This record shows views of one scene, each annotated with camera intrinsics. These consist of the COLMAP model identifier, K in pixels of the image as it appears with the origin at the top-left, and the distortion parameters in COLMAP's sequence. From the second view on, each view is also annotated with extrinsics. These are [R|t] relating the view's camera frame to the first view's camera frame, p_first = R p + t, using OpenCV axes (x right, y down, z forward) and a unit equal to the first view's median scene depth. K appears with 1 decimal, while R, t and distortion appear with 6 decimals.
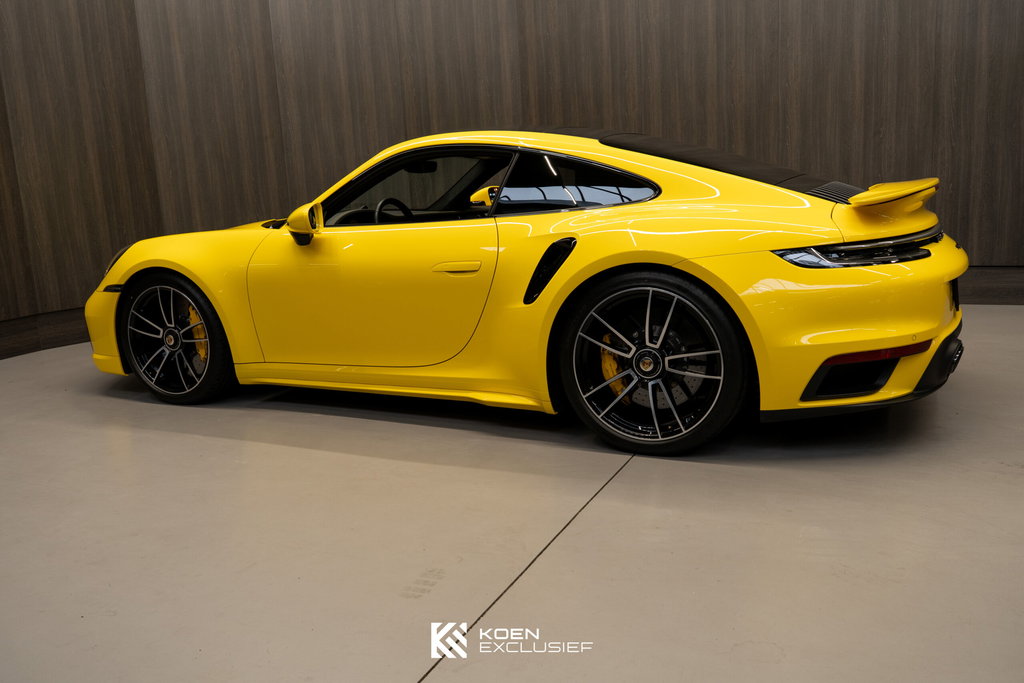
lens RADIAL K [[881.7, 0, 516.4], [0, 881.7, 336.0], [0, 0, 1]] dist [-0.005057, -0.003895]
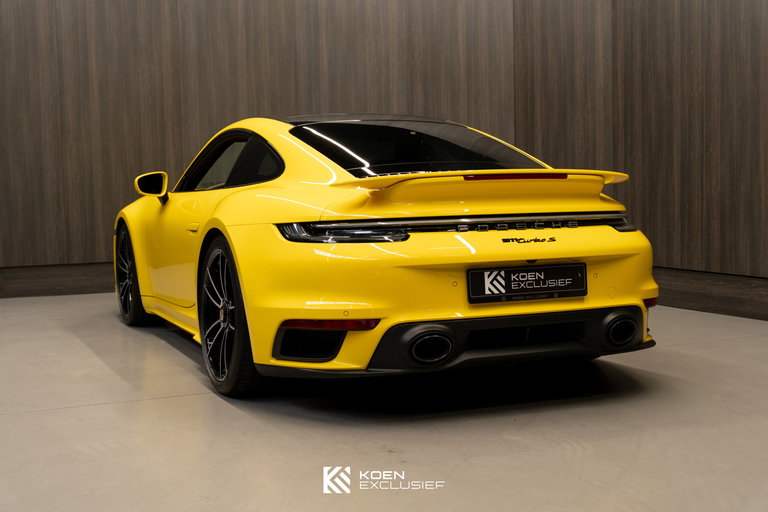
lens RADIAL K [[1092.5, 0, 389.1], [0, 1092.5, 253.2], [0, 0, 1]] dist [0.013169, 0.000000]
pose [[0.757150, 0.083334, -0.647904, 0.697049], [-0.143084, 0.988901, -0.040017, -0.012663], [0.637378, 0.123004, 0.760670, 0.010533]]
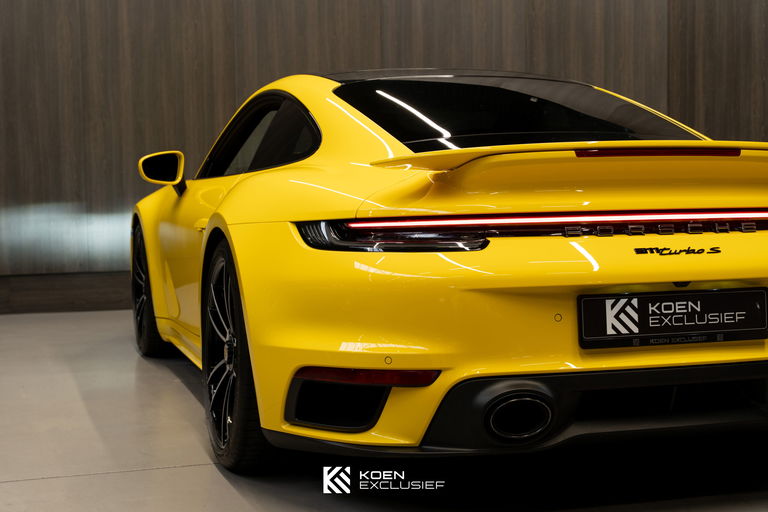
lens RADIAL K [[1263.9, 0, 383.1], [0, 1263.9, 261.9], [0, 0, 1]] dist [0.034813, 0.000000]
pose [[0.680021, 0.093586, -0.727196, 0.605333], [-0.159148, 0.987014, -0.021800, -0.026955], [0.715712, 0.130556, 0.686084, 0.158981]]
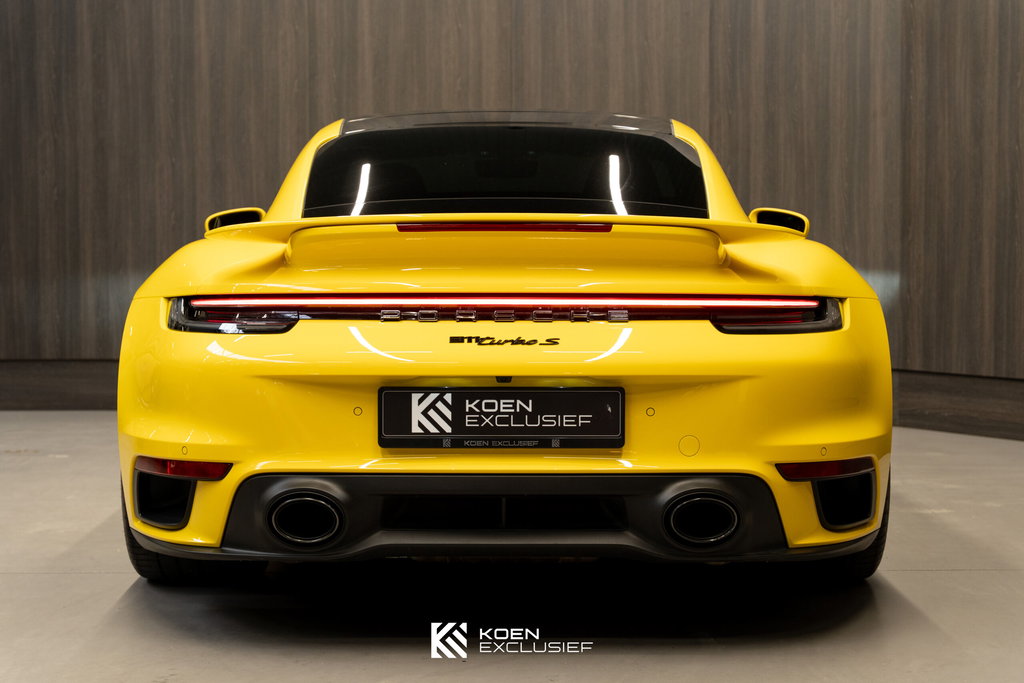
lens RADIAL K [[2028.5, 0, 502.8], [0, 2028.5, 341.8], [0, 0, 1]] dist [0.032020, 0.000000]
pose [[0.422904, 0.103753, -0.900216, 0.966590], [-0.190506, 0.981402, 0.023613, -0.079528], [0.885923, 0.161511, 0.434804, 0.288300]]
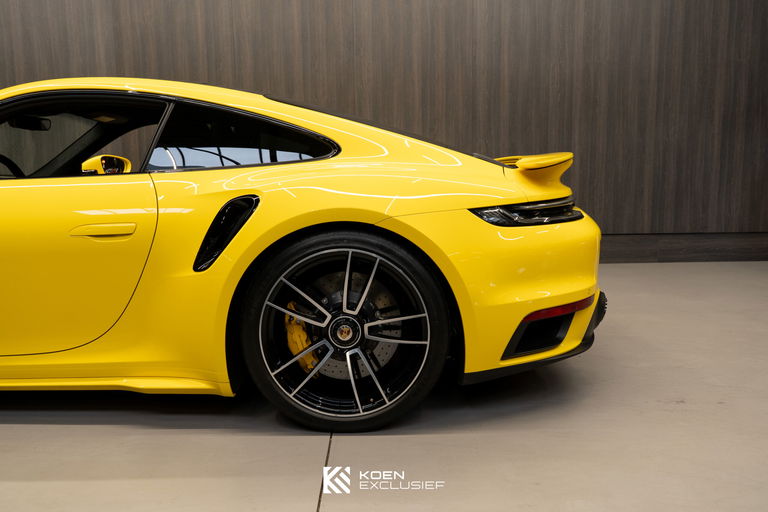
lens RADIAL K [[661.2, 0, 387.8], [0, 661.2, 260.3], [0, 0, 1]] dist [-0.005057, -0.003895]
pose [[0.900337, -0.020593, 0.434707, -0.060027], [0.045780, 0.997819, -0.047547, -0.004710], [-0.432780, 0.062709, 0.899316, 0.199147]]
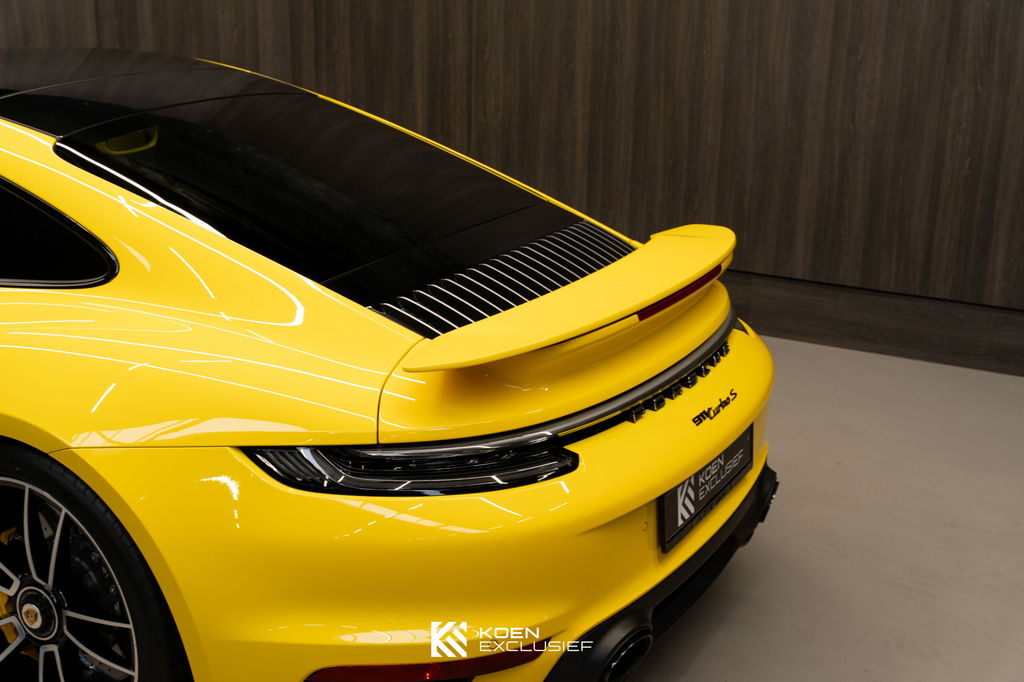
lens RADIAL K [[1340.7, 0, 526.8], [0, 1340.7, 350.6], [0, 0, 1]] dist [0.003623, 0.000000]
pose [[0.996062, 0.085140, -0.024749, 0.247523], [-0.081353, 0.988597, 0.126722, -0.137880], [0.035256, -0.124209, 0.991630, 0.132431]]
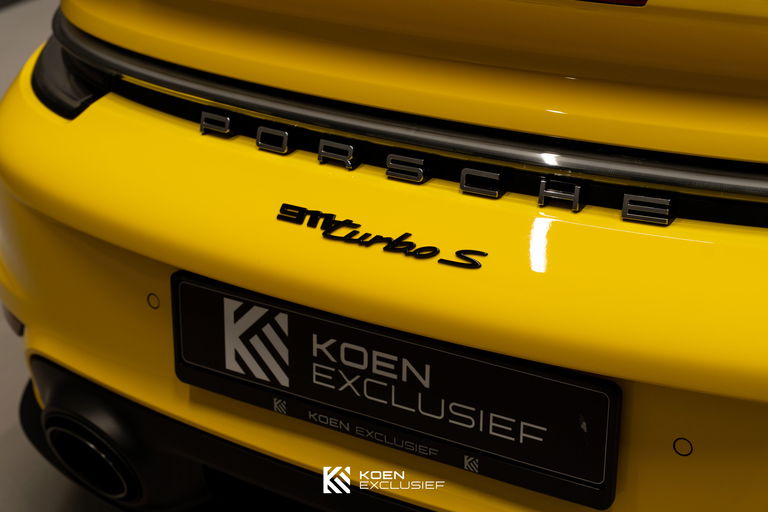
lens RADIAL K [[1474.0, 0, 383.7], [0, 1474.0, 258.5], [0, 0, 1]] dist [0.019597, 0.000000]
pose [[-0.112945, 0.470875, -0.874940, 0.518547], [-0.144942, 0.863347, 0.483347, -0.176778], [0.982973, 0.181408, -0.029261, 0.617365]]
